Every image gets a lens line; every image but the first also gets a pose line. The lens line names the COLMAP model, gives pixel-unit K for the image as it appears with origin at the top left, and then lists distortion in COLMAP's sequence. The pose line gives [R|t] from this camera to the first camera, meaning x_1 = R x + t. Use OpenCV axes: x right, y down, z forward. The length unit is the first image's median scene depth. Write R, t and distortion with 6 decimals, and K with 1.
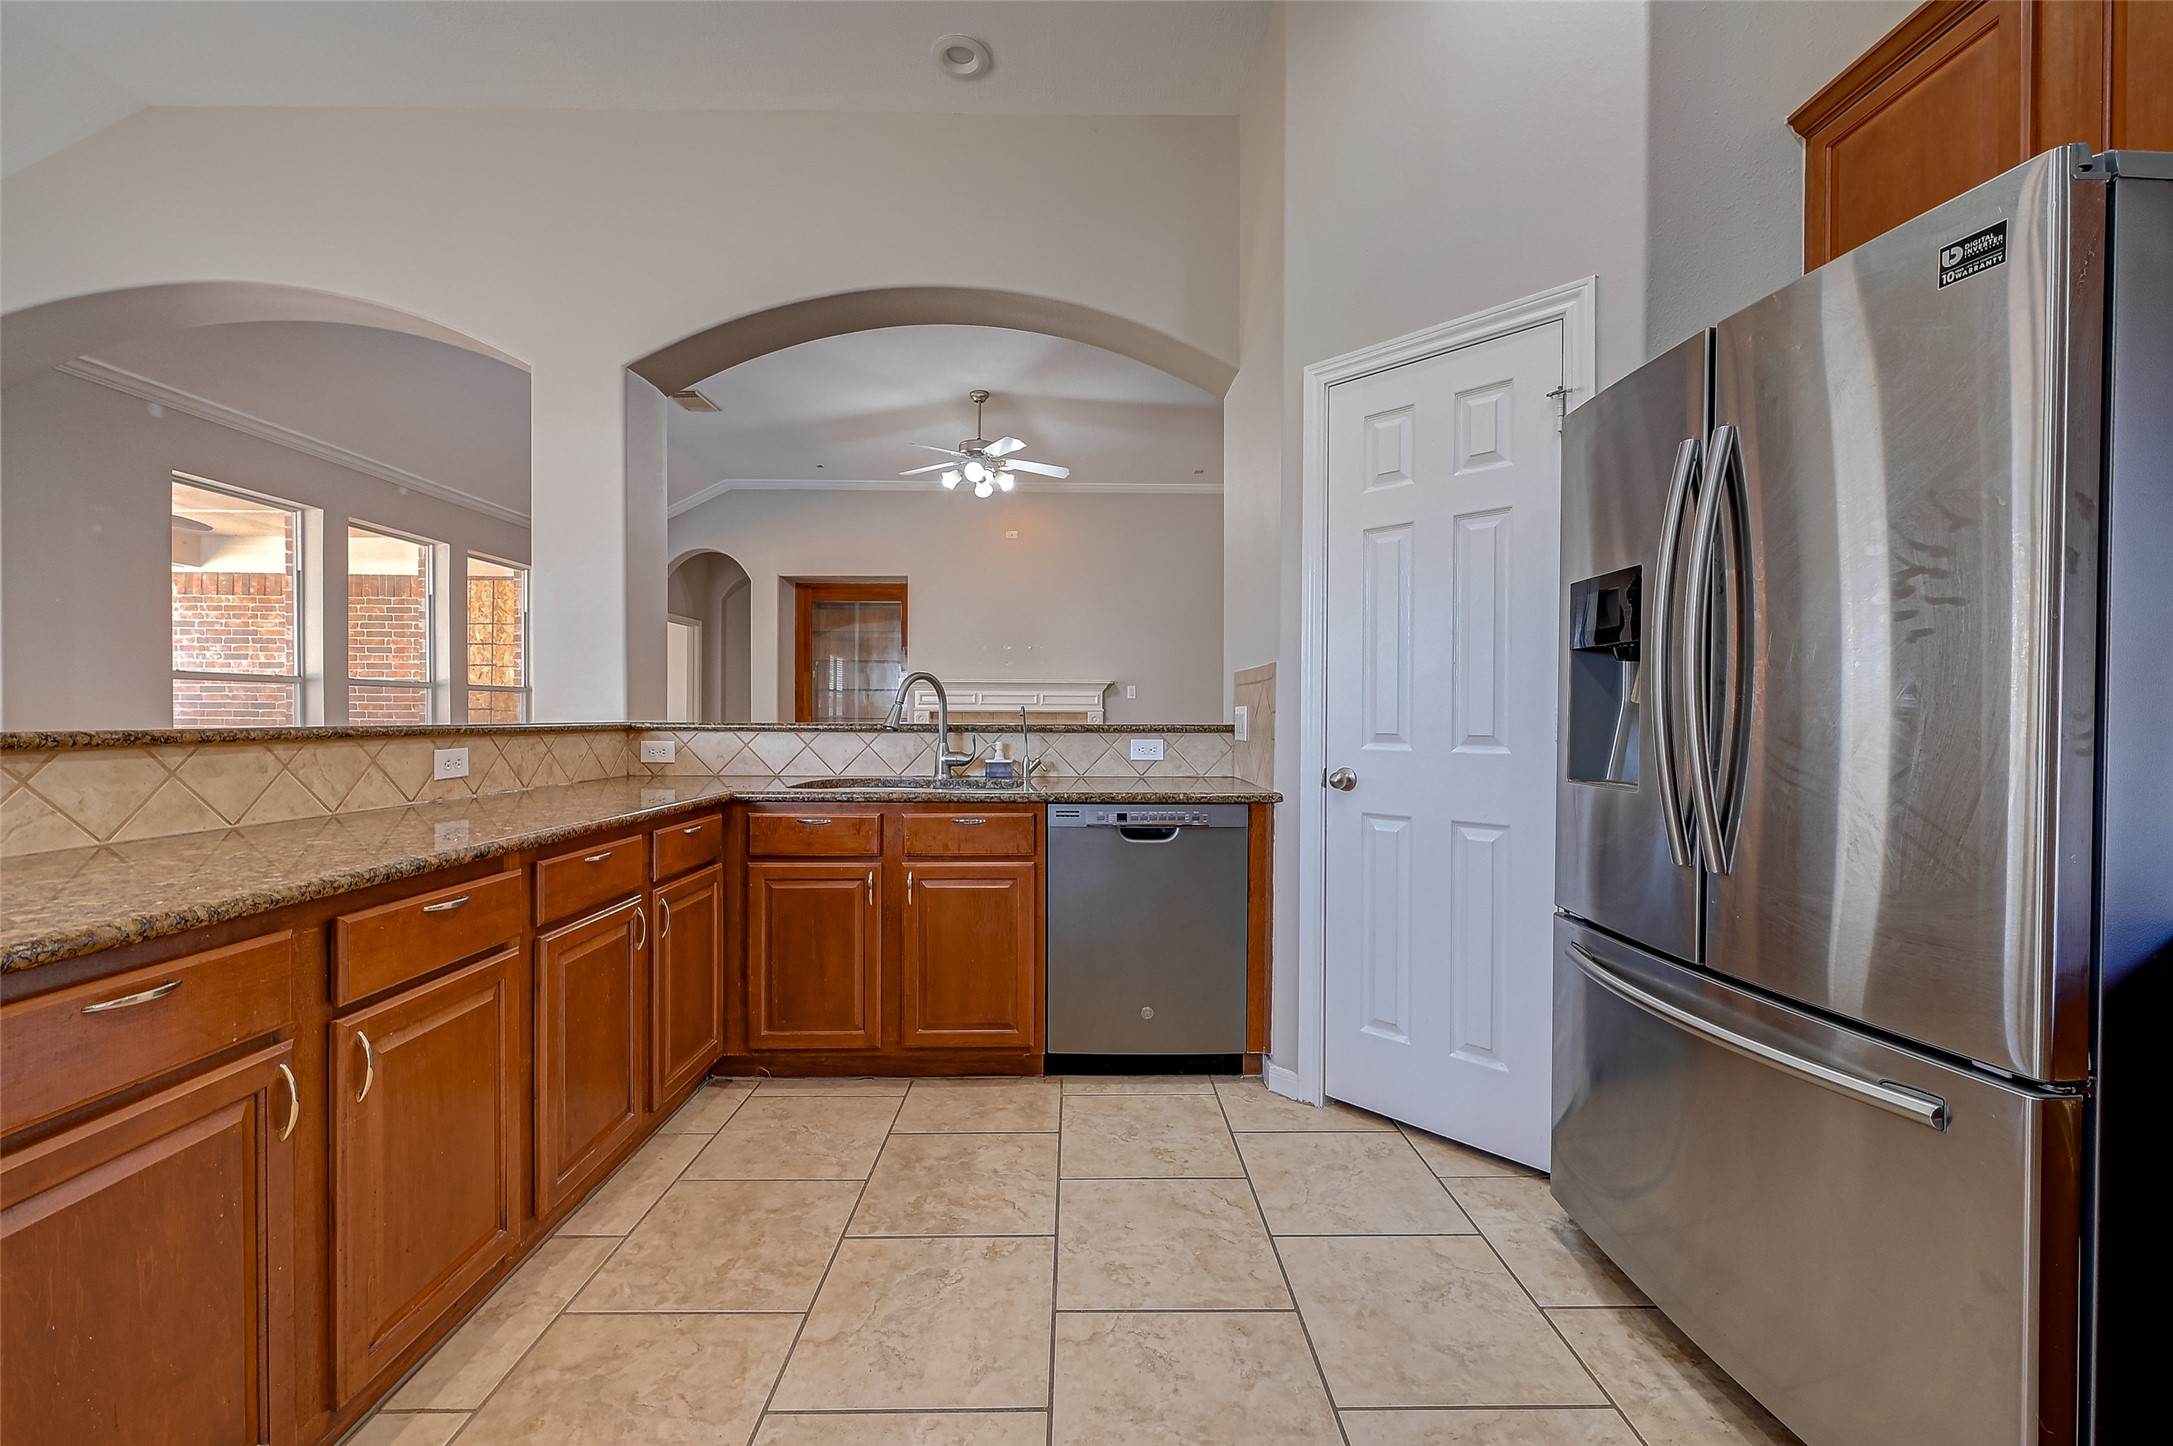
lens RADIAL K [[858.8, 0, 1089.5], [0, 858.8, 719.5], [0, 0, 1]] dist [-0.000744, -0.000056]
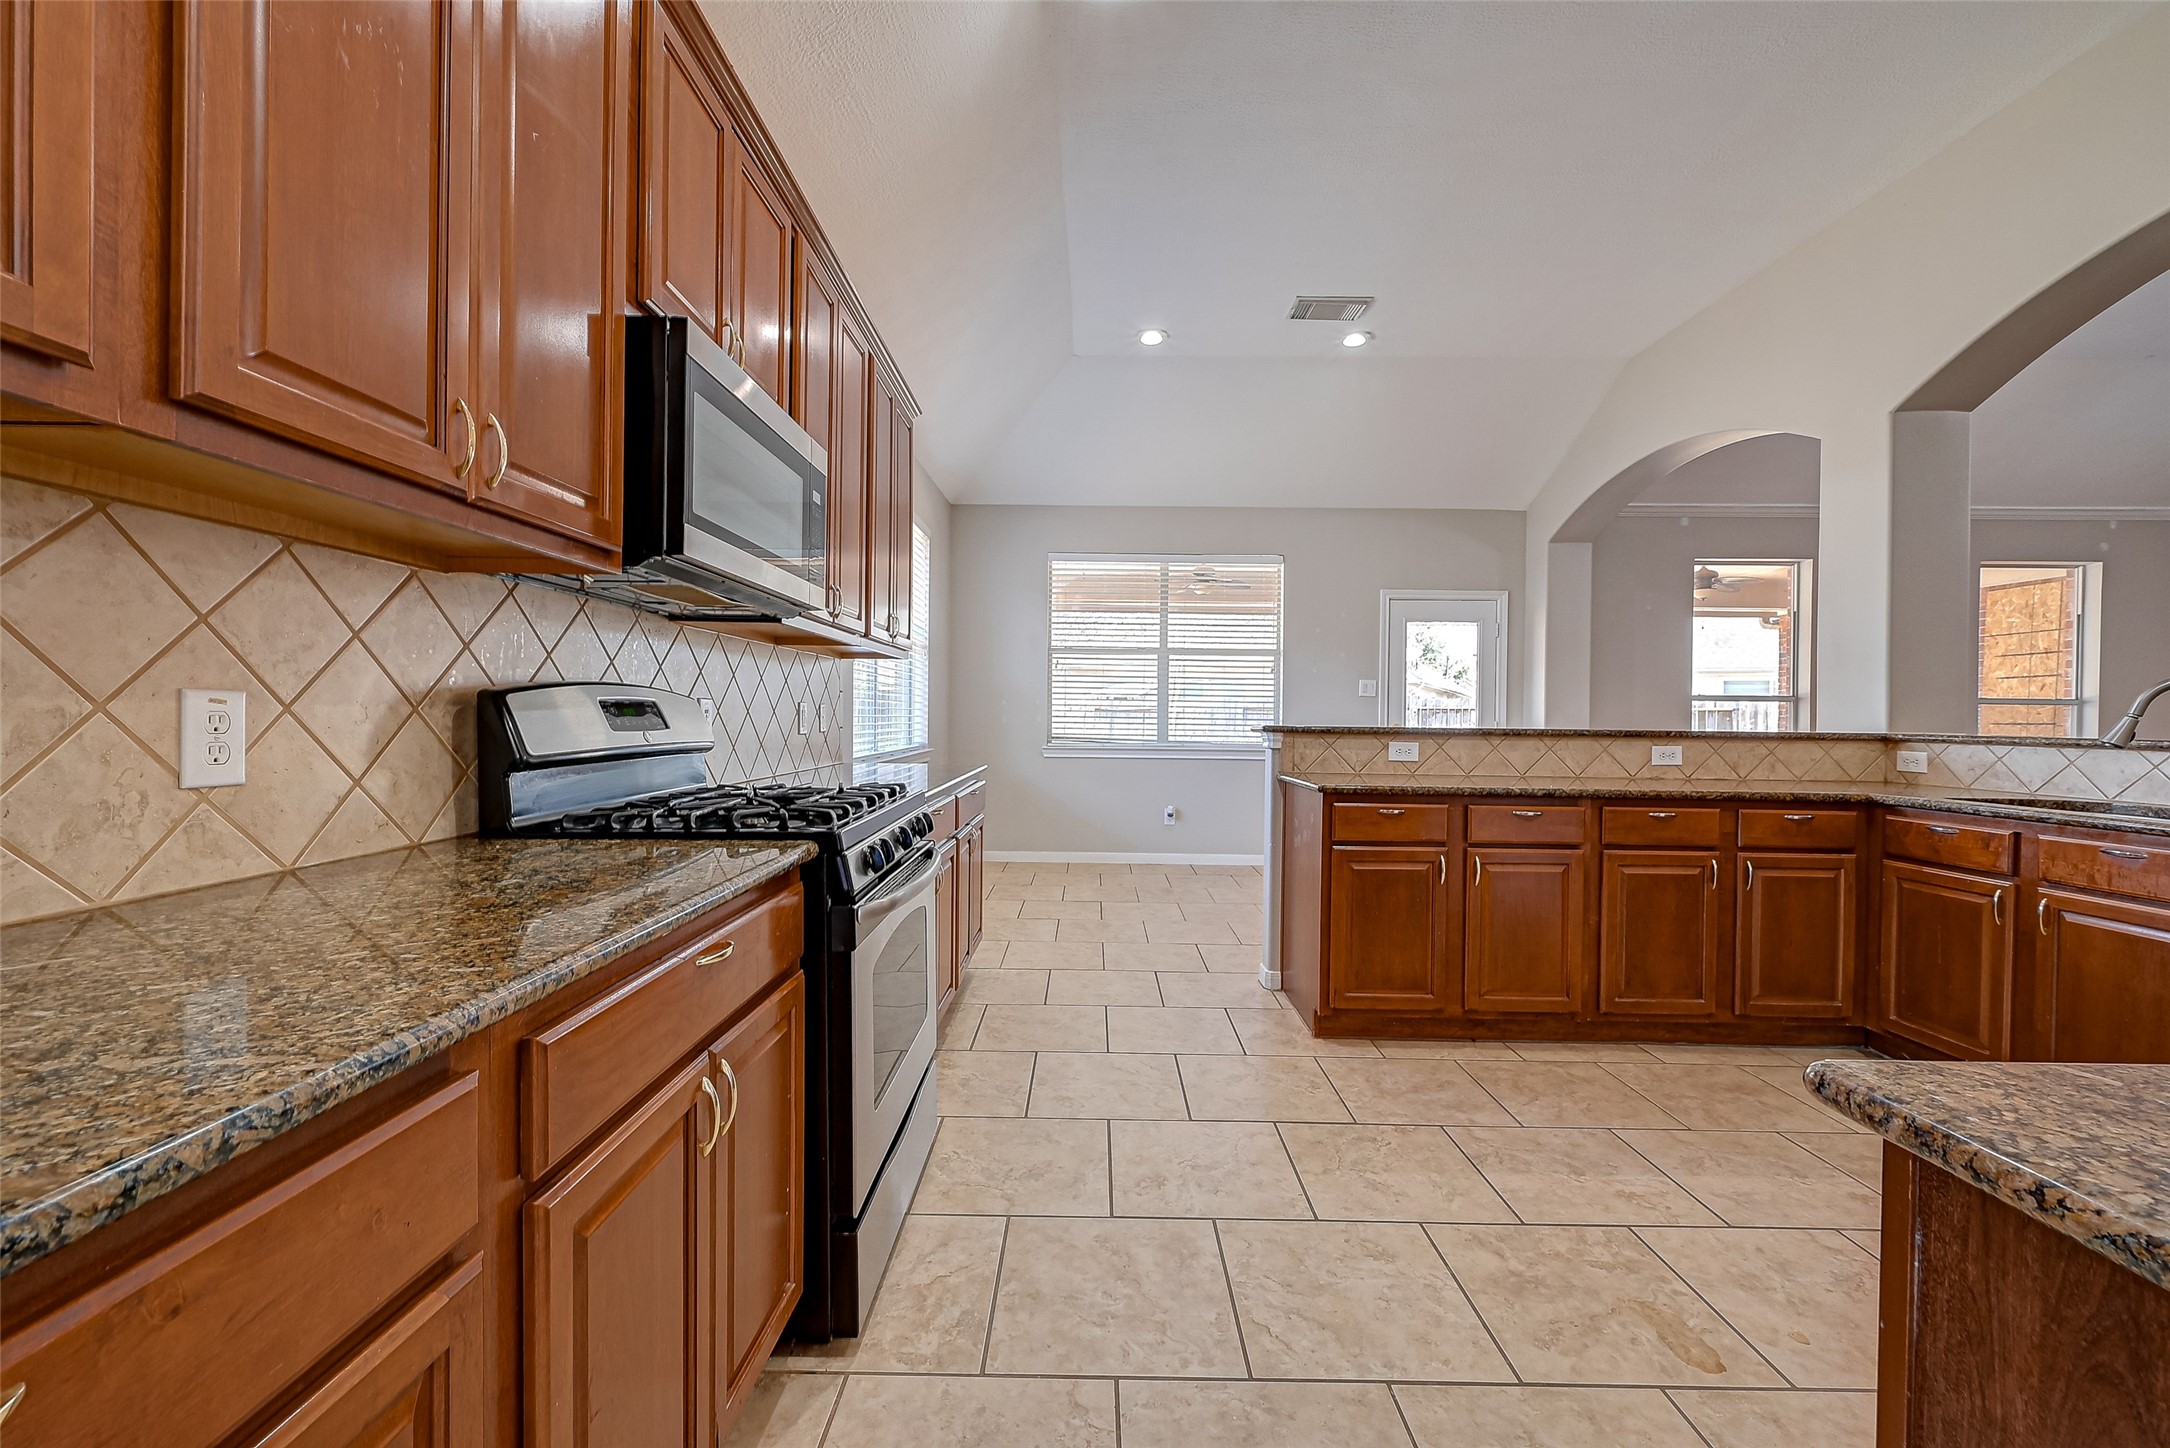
lens RADIAL K [[857.6, 0, 1088.0], [0, 857.6, 720.5], [0, 0, 1]] dist [-0.000744, -0.000056]
pose [[-0.018852, 0.002329, -0.999820, 0.727105], [-0.018542, 0.999824, 0.002679, 0.003020], [0.999650, 0.018590, -0.018805, -0.011907]]
